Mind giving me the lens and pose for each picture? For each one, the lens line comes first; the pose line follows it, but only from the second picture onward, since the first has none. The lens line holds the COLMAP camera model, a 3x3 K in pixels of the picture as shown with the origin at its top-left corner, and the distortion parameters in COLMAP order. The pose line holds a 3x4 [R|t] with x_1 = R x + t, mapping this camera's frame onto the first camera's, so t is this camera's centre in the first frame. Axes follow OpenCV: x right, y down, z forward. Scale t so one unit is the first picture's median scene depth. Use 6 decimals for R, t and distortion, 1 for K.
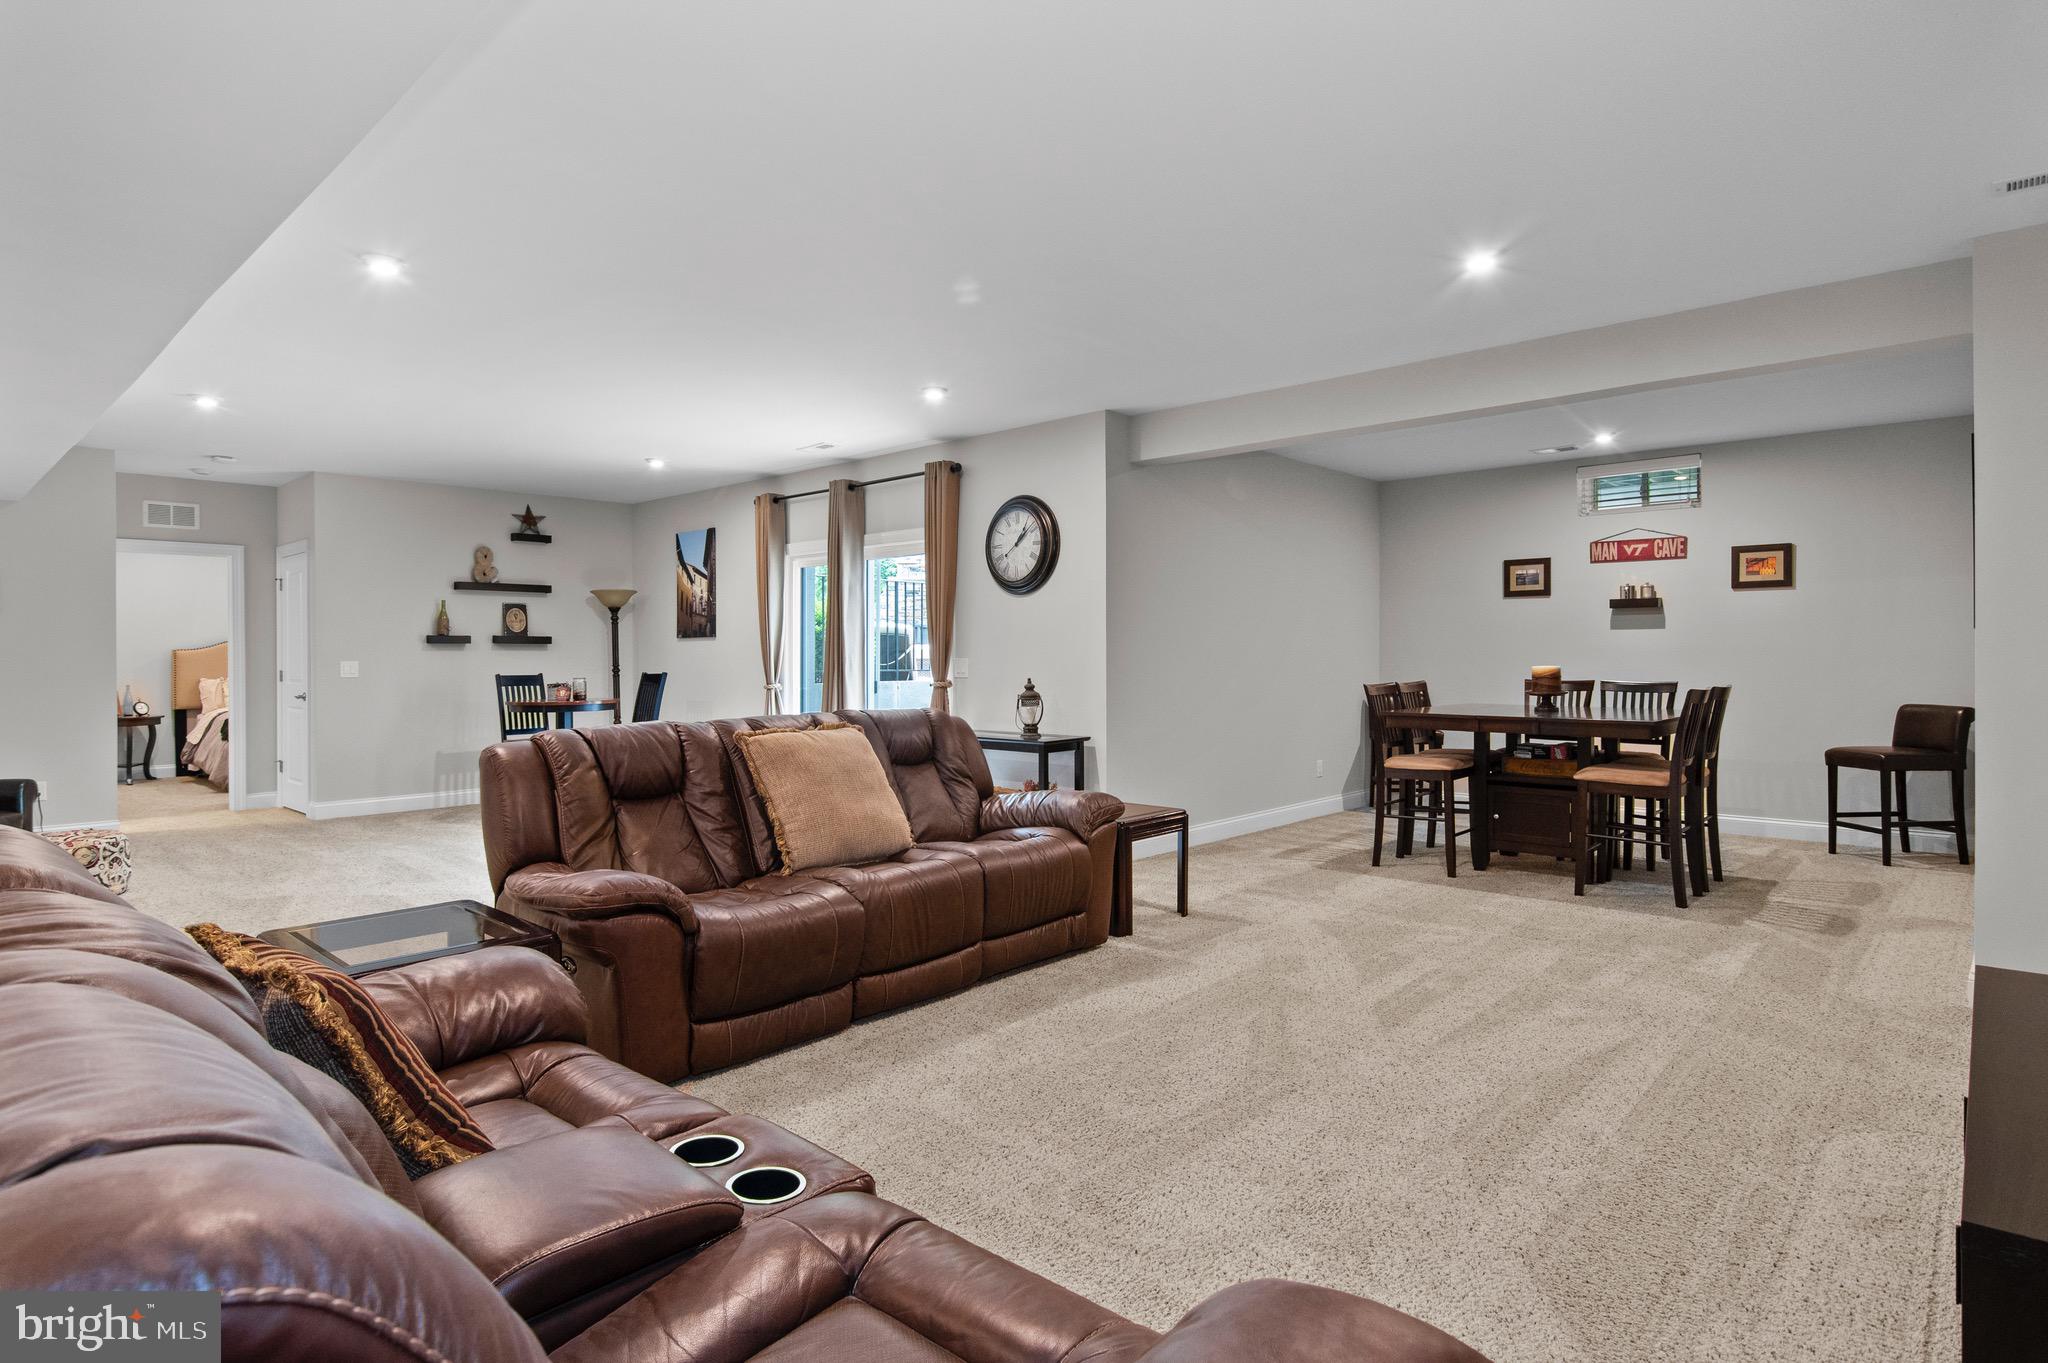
lens RADIAL K [[1095.4, 0, 1021.8], [0, 1095.4, 680.2], [0, 0, 1]] dist [-0.004750, -0.000708]
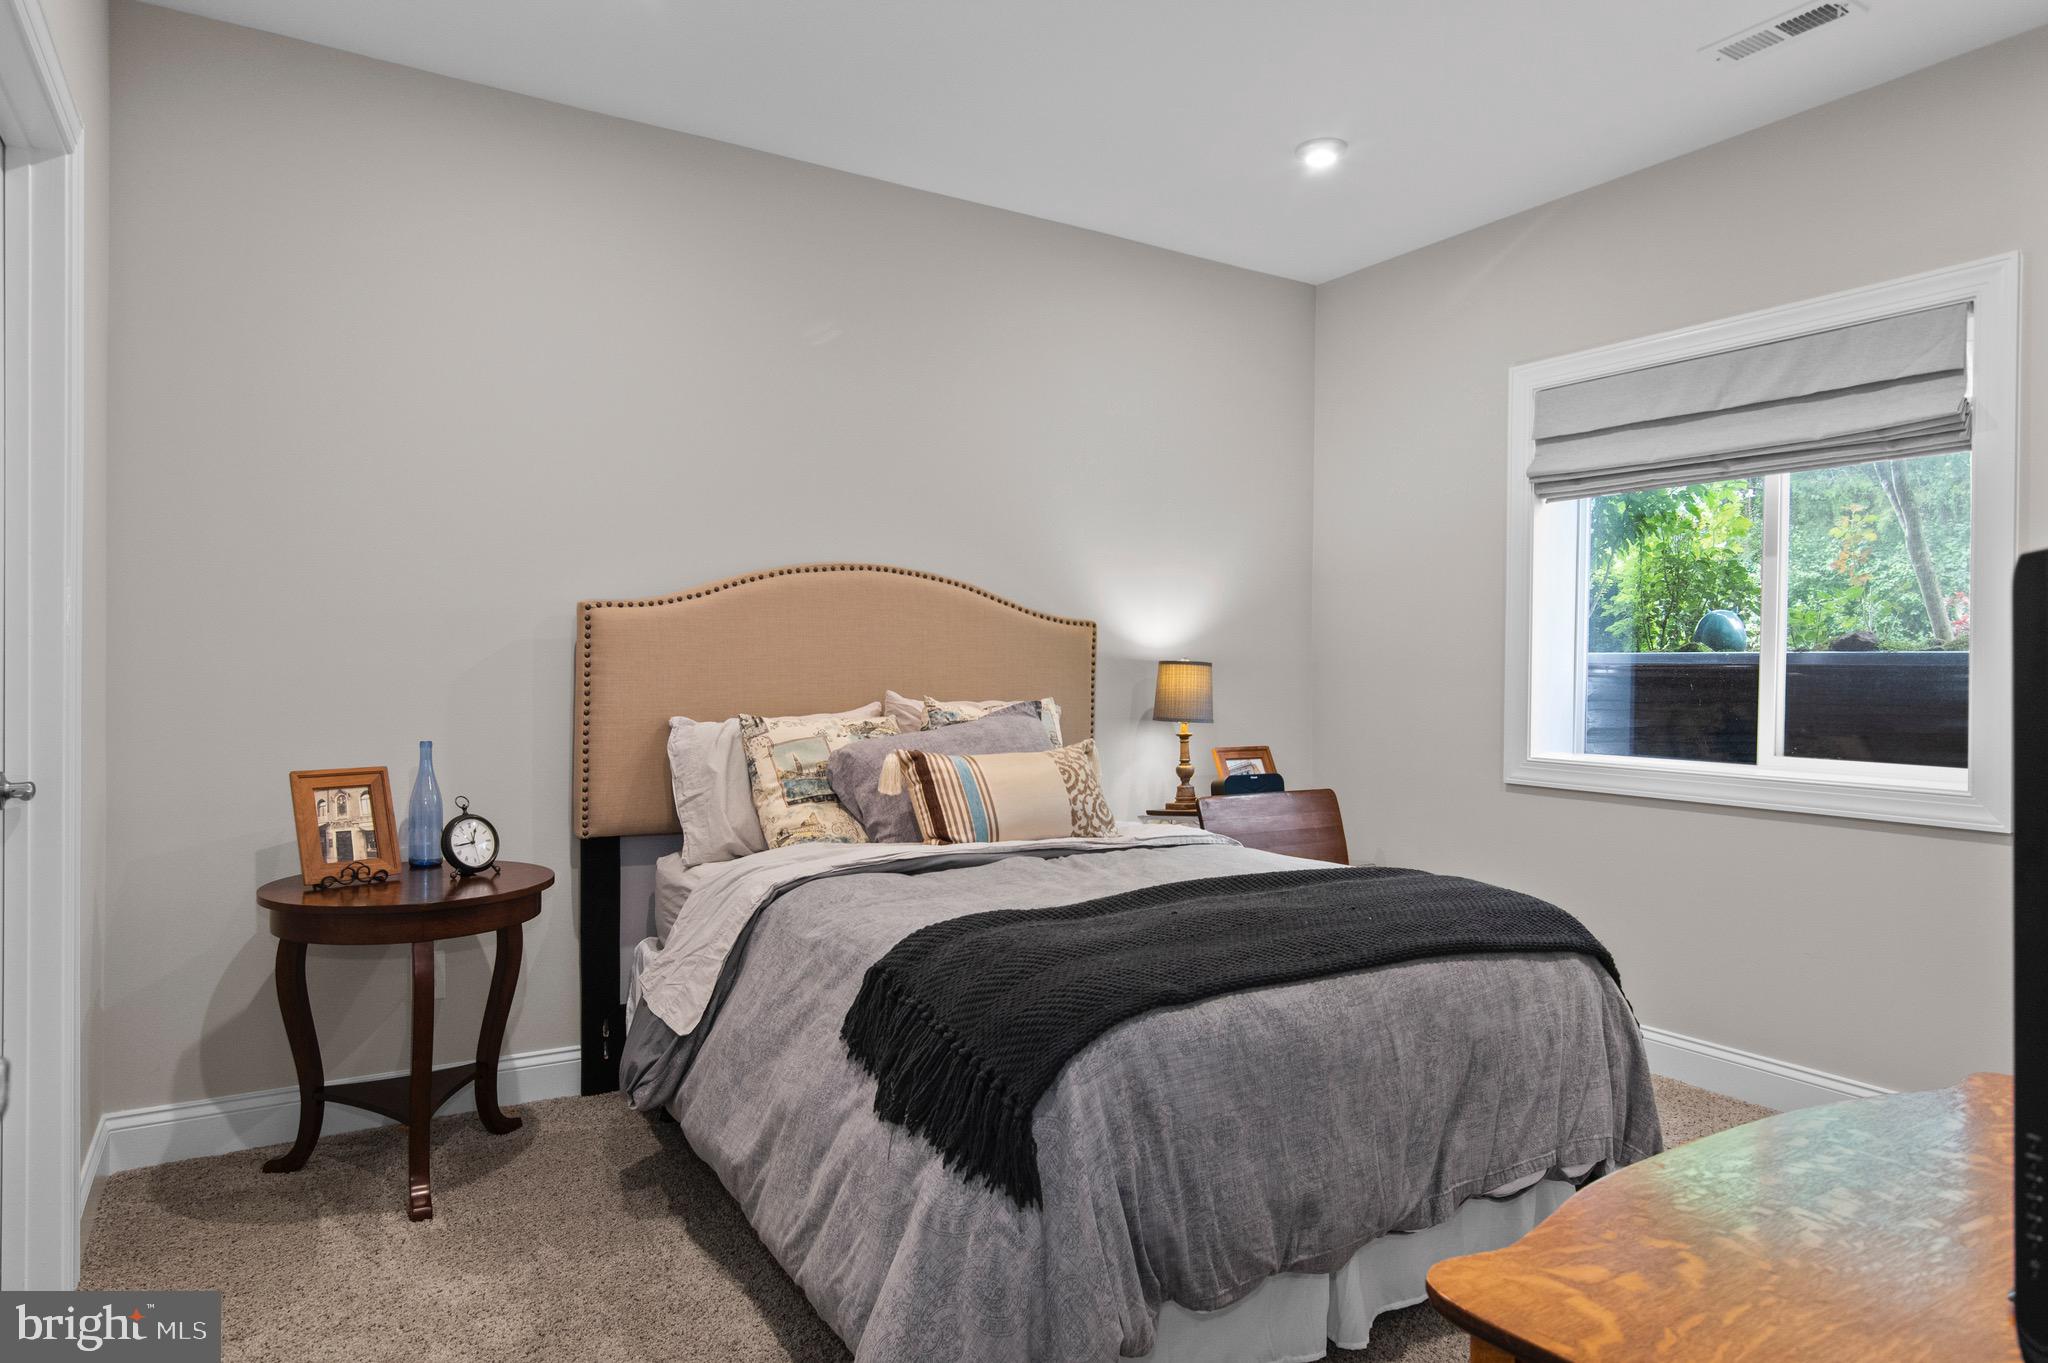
lens RADIAL K [[1223.7, 0, 1025.8], [0, 1223.7, 677.5], [0, 0, 1]] dist [0.001258, 0.000098]
pose [[0.961306, 0.008353, -0.275358, -0.615951], [-0.008733, 0.999962, -0.000151, -0.011334], [0.275346, 0.002550, 0.961342, 0.775358]]
